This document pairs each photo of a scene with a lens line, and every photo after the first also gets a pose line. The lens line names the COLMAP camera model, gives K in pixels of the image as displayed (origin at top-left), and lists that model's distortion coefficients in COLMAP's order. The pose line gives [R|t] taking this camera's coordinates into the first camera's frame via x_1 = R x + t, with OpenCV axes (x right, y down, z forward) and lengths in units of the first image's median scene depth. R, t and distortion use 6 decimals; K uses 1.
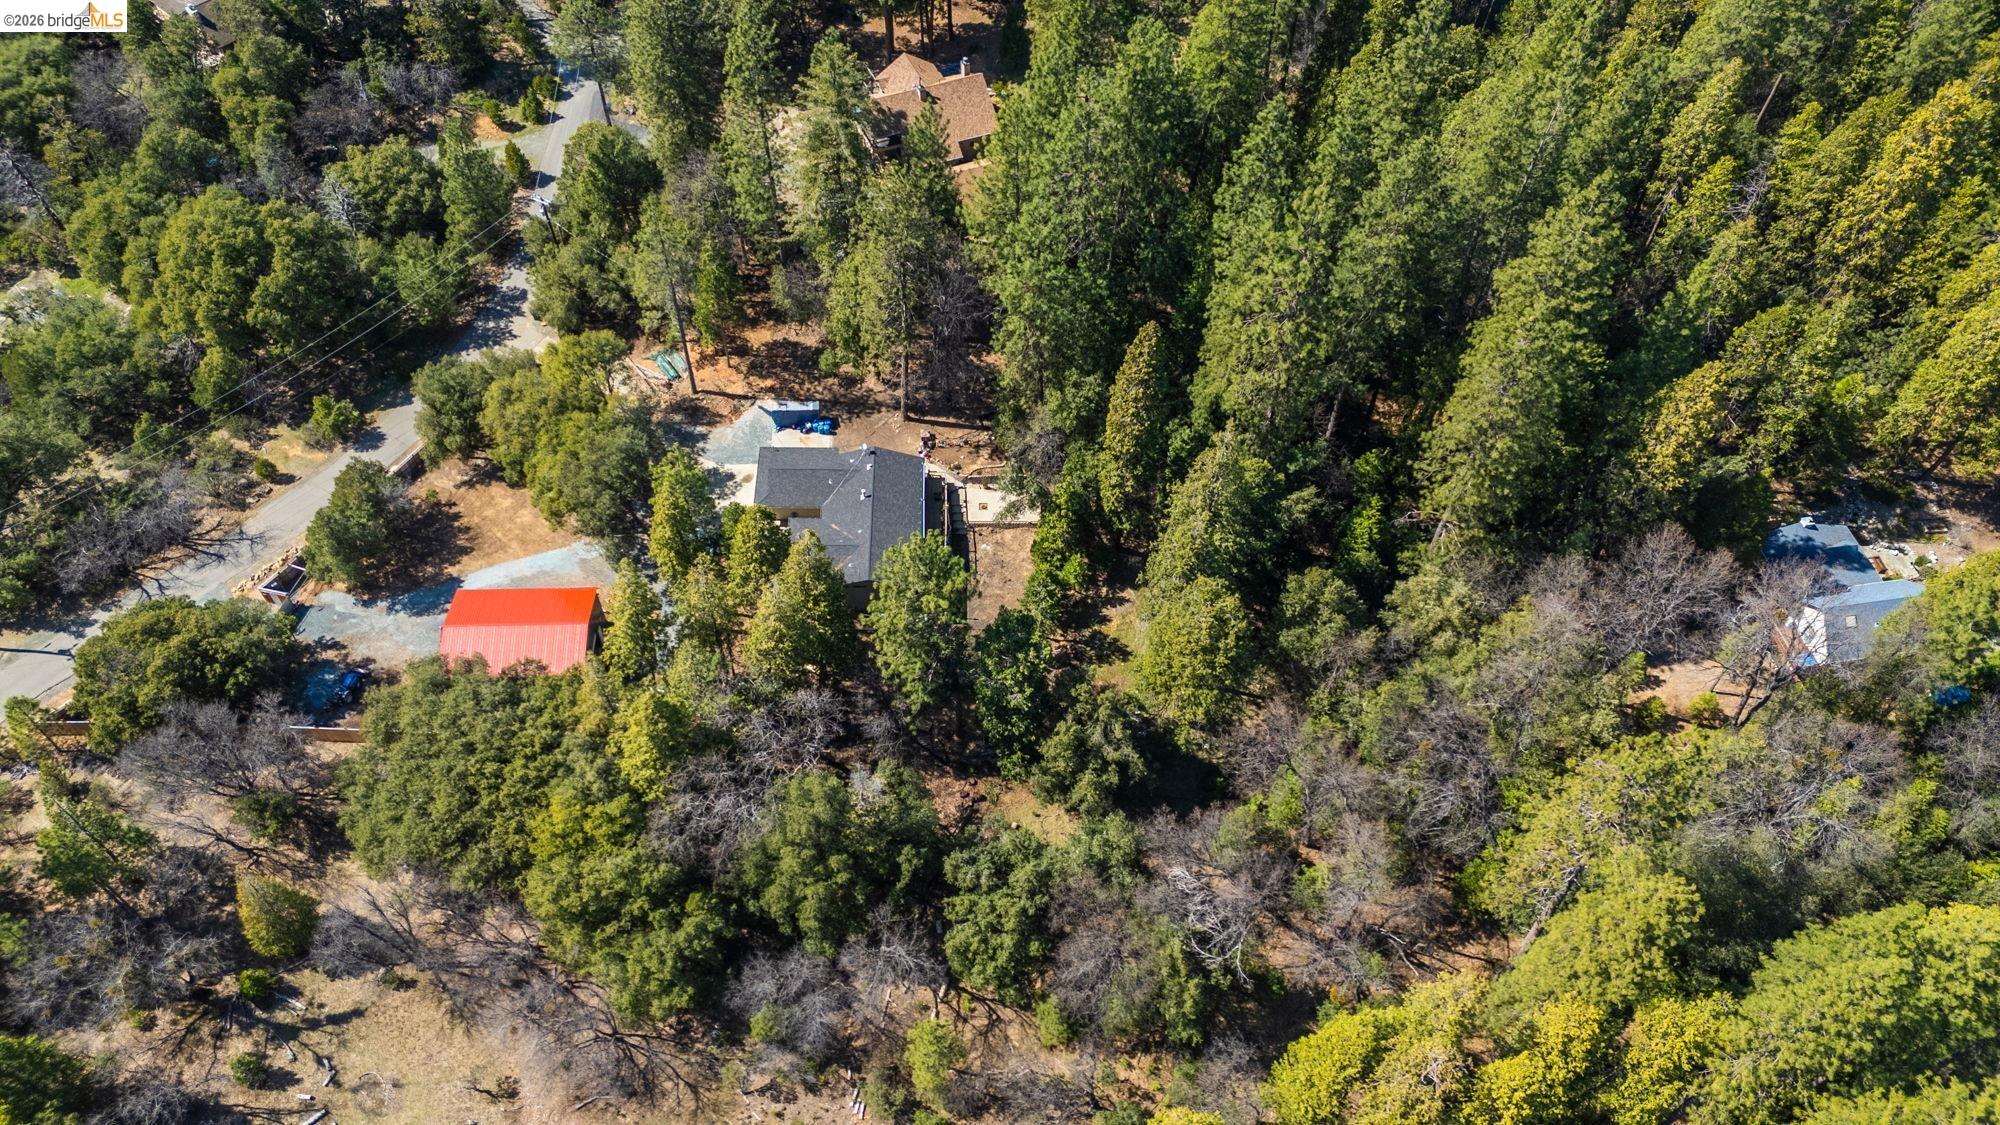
lens RADIAL K [[1425.4, 0, 996.5], [0, 1425.4, 572.5], [0, 0, 1]] dist [0.090809, -0.102102]
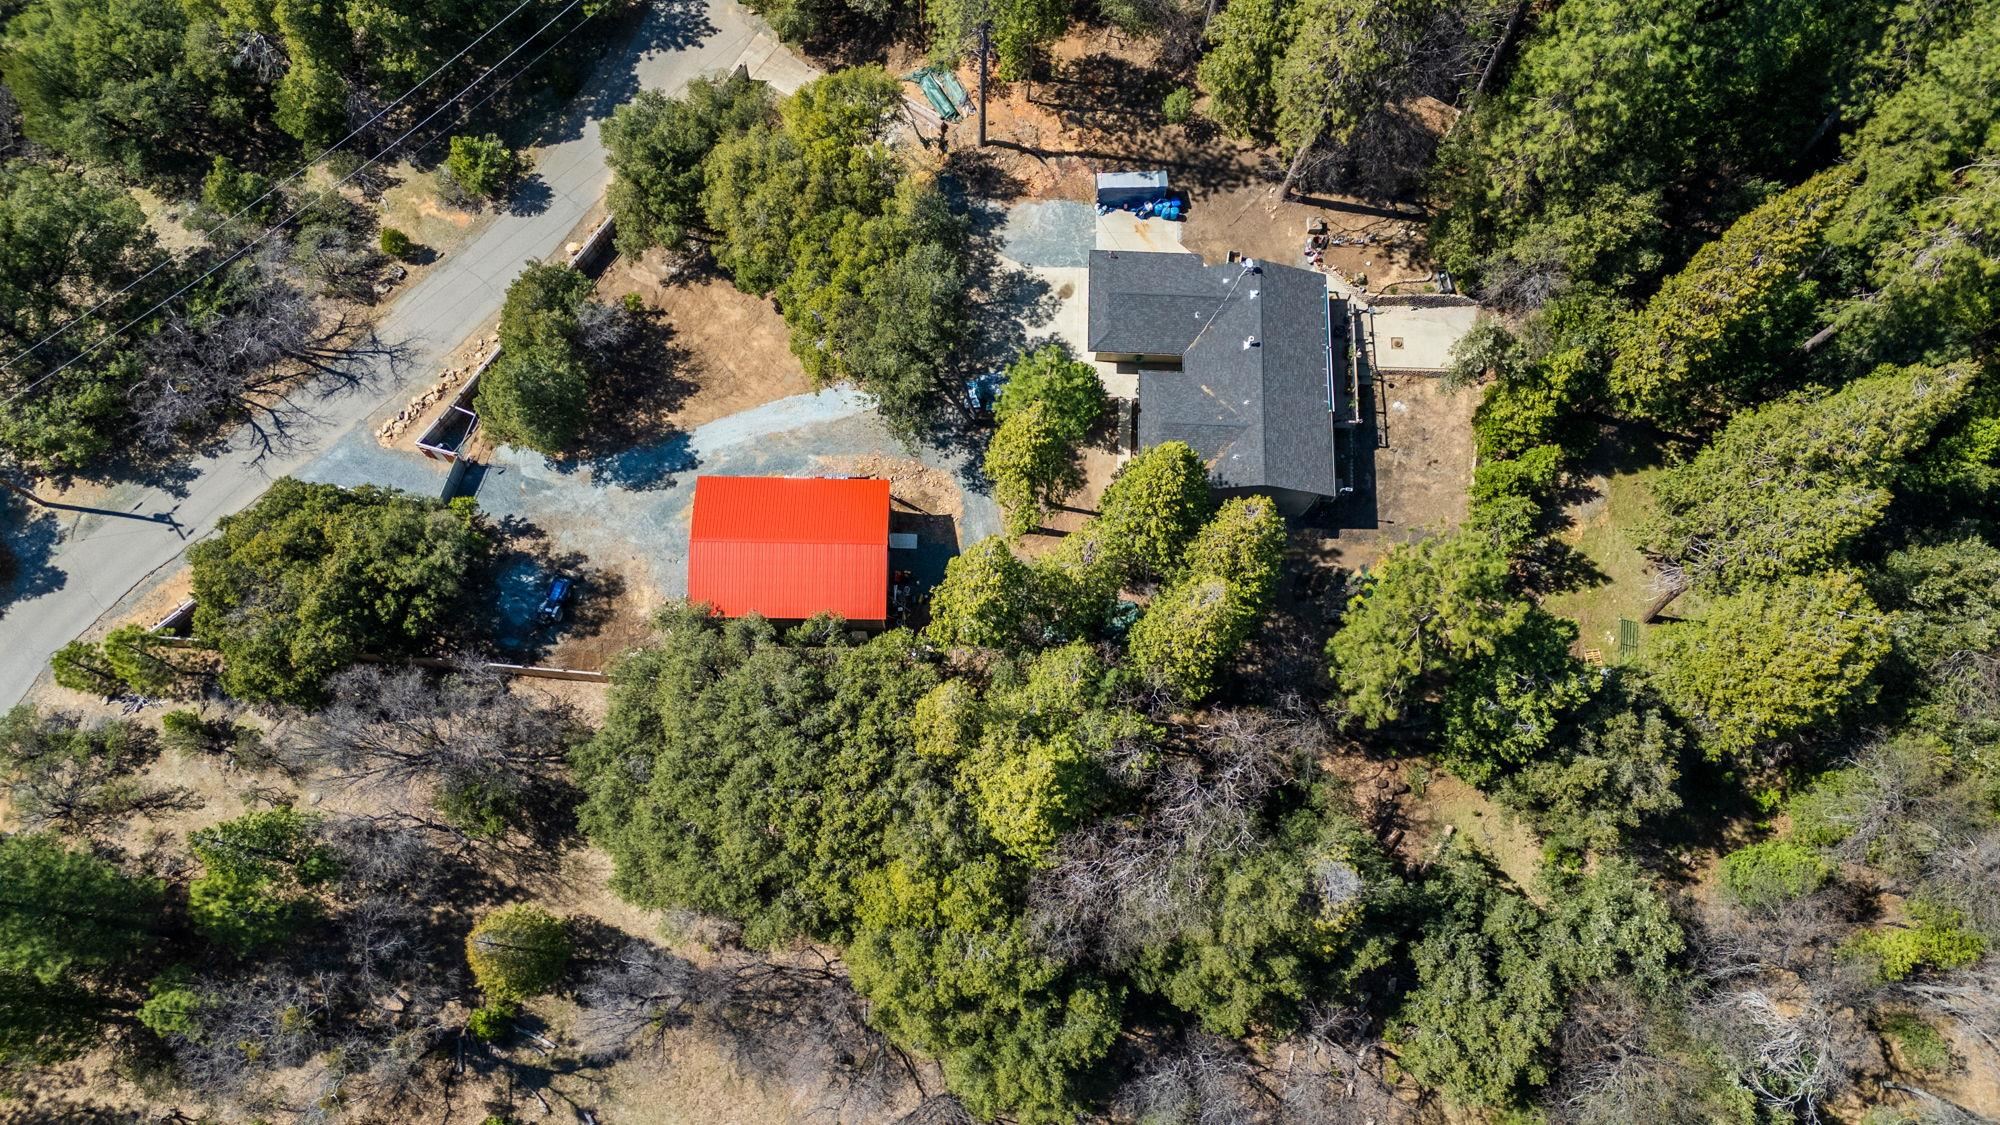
lens RADIAL K [[1425.4, 0, 996.5], [0, 1425.4, 572.5], [0, 0, 1]] dist [0.090809, -0.102102]
pose [[0.998846, 0.046471, -0.012167, -0.202089], [-0.040074, 0.945753, 0.322406, -0.167454], [0.026490, -0.321546, 0.946523, 0.295770]]
